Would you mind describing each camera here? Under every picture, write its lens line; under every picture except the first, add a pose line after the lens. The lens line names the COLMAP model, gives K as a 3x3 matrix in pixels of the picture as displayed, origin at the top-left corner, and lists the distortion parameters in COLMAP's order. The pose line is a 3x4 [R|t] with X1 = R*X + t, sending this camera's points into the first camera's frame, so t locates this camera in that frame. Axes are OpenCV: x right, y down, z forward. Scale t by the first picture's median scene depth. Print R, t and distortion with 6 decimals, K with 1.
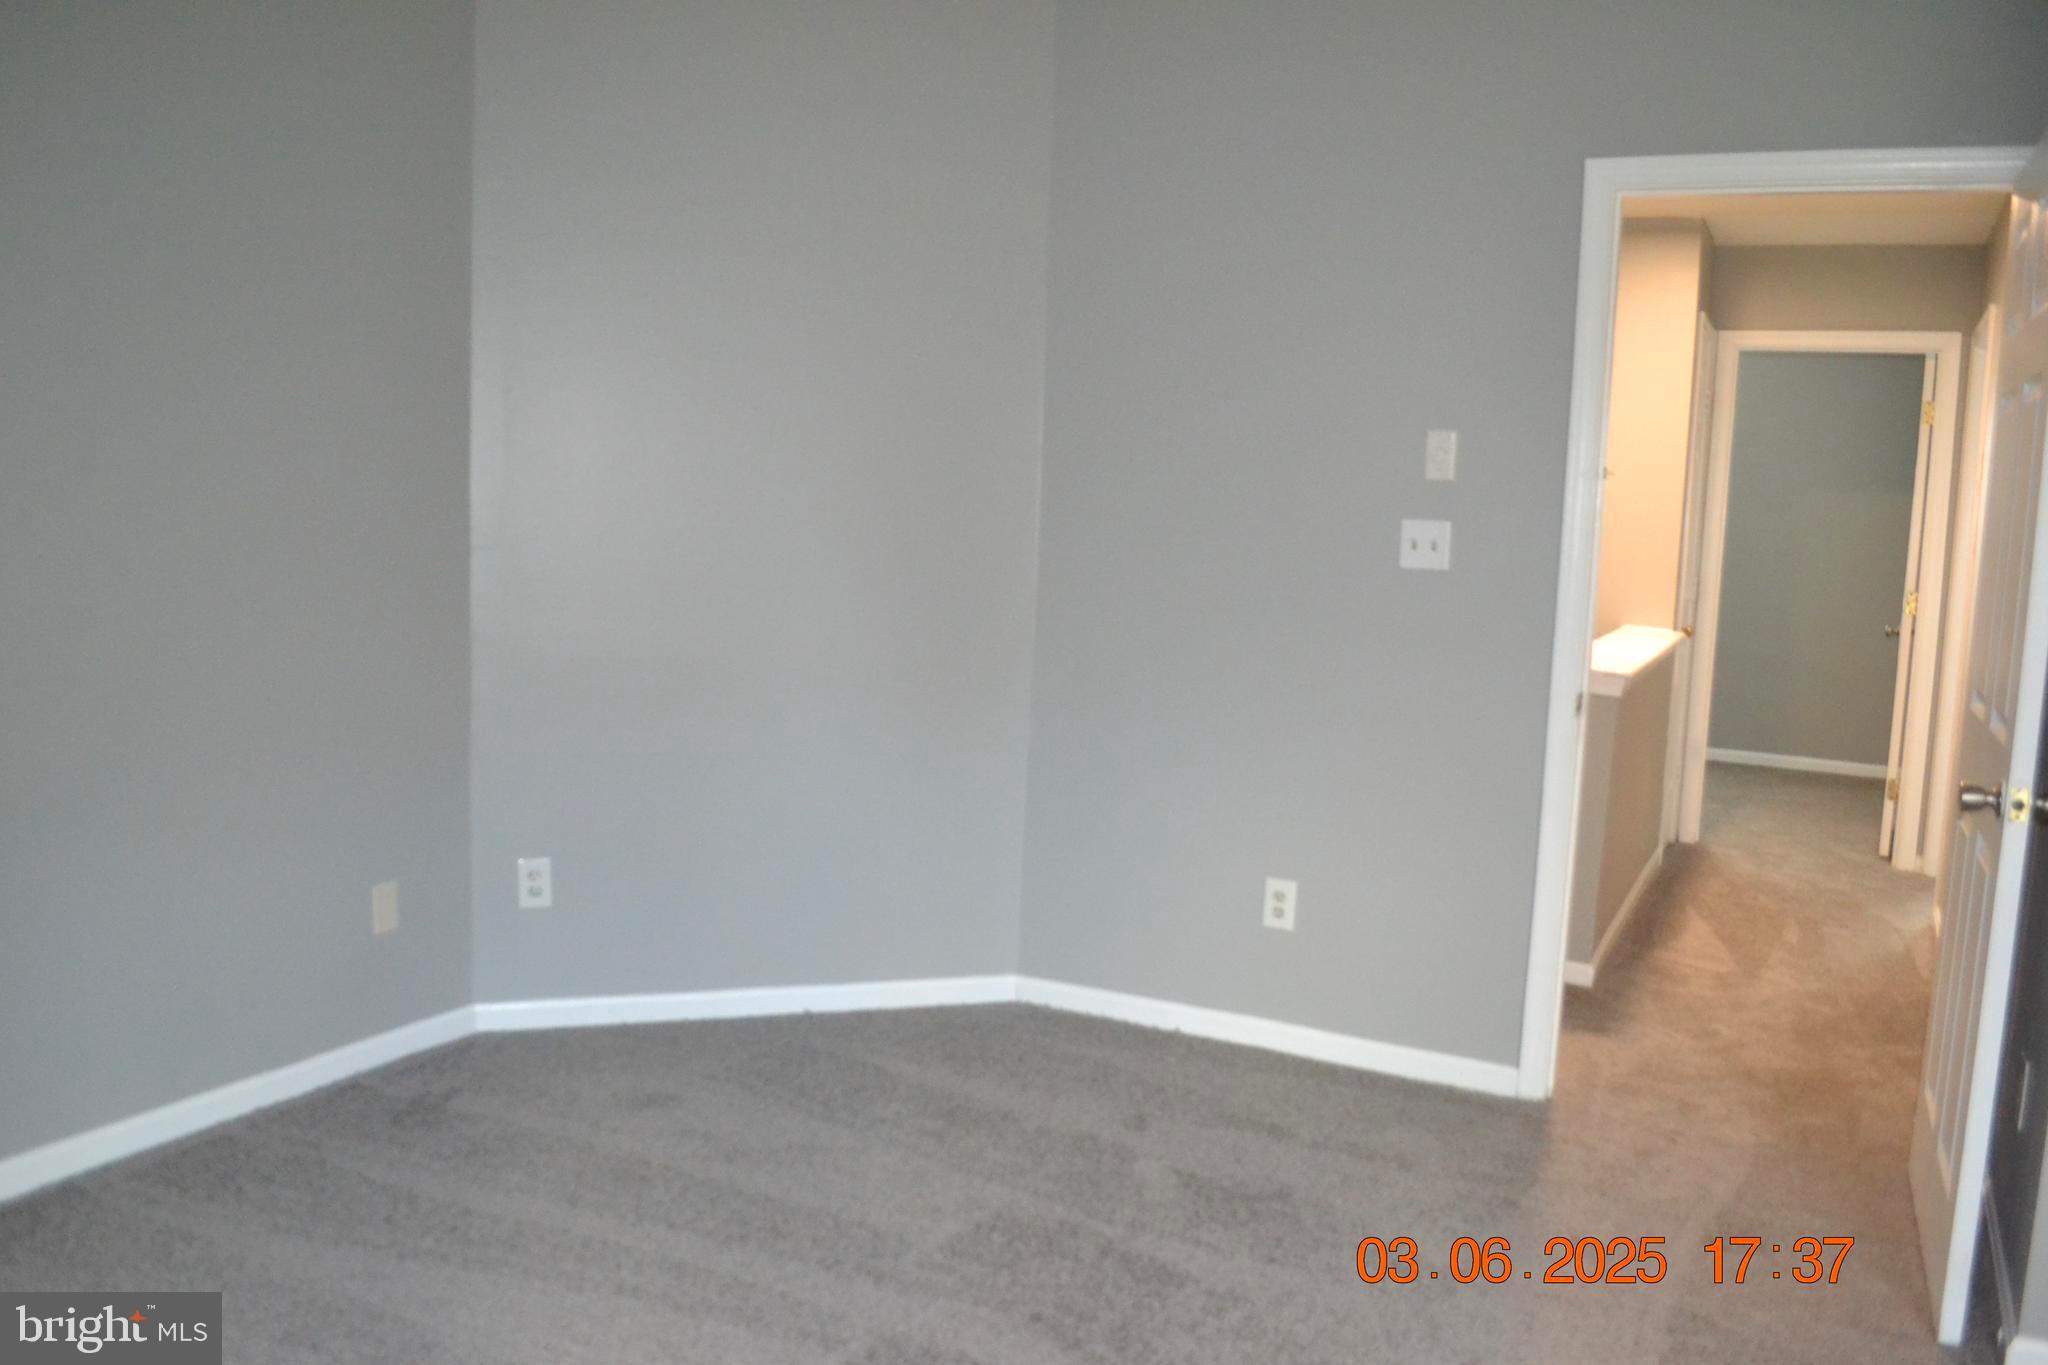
lens RADIAL K [[1653.6, 0, 1026.4], [0, 1653.6, 687.8], [0, 0, 1]] dist [-0.079763, 0.004648]
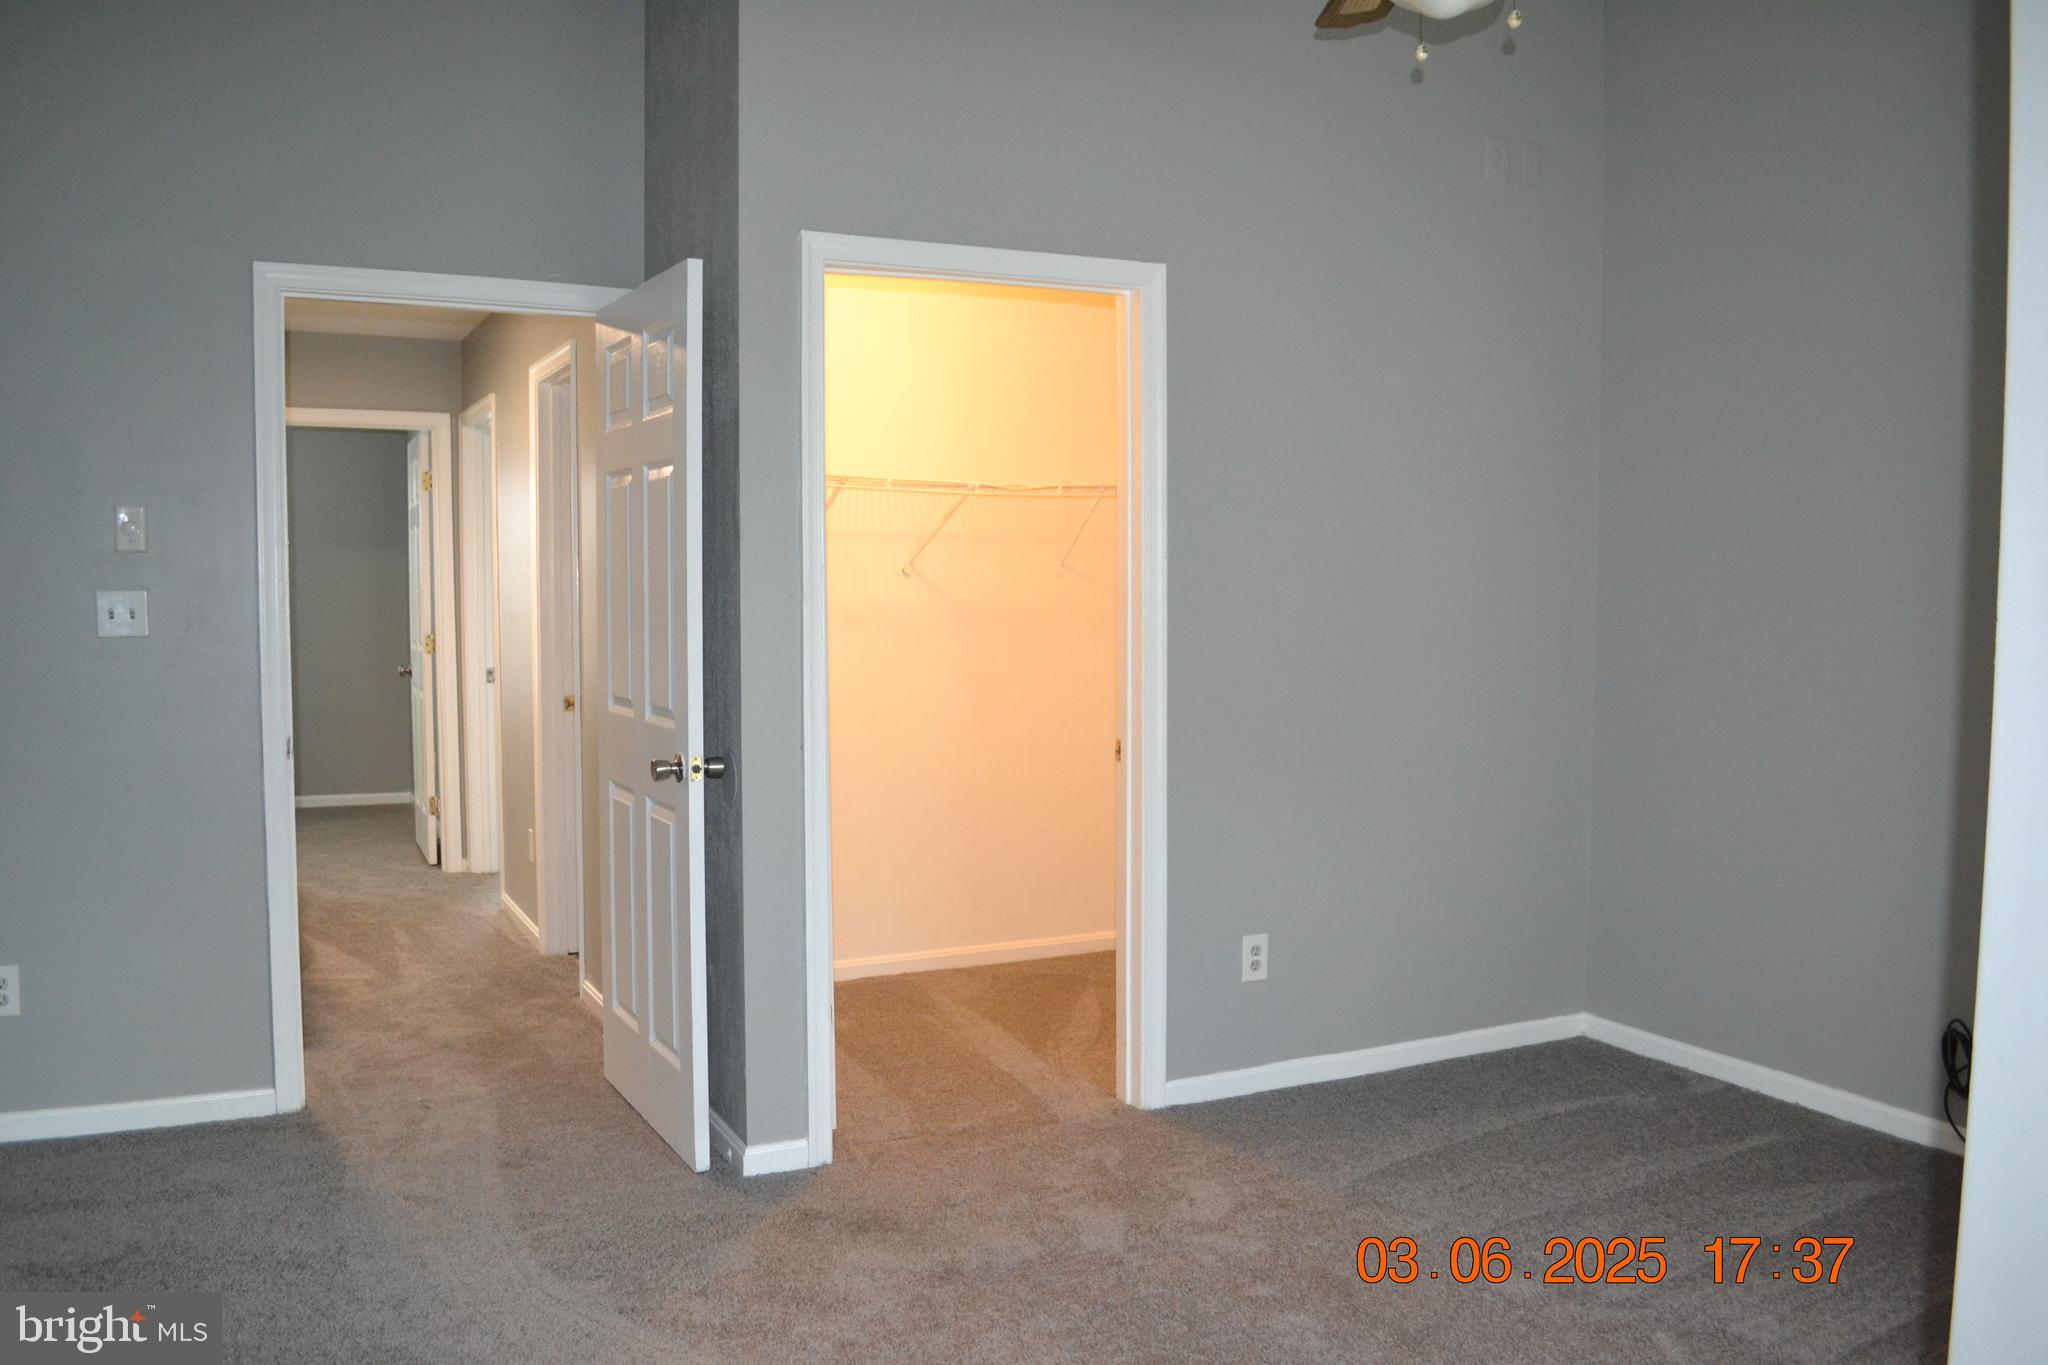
lens RADIAL K [[1653.6, 0, 1026.4], [0, 1653.6, 687.8], [0, 0, 1]] dist [-0.079763, 0.004648]
pose [[0.578378, -0.085900, 0.811234, -0.253812], [0.115702, 0.993026, 0.022658, 0.002601], [-0.807522, 0.080756, 0.584283, -0.051605]]
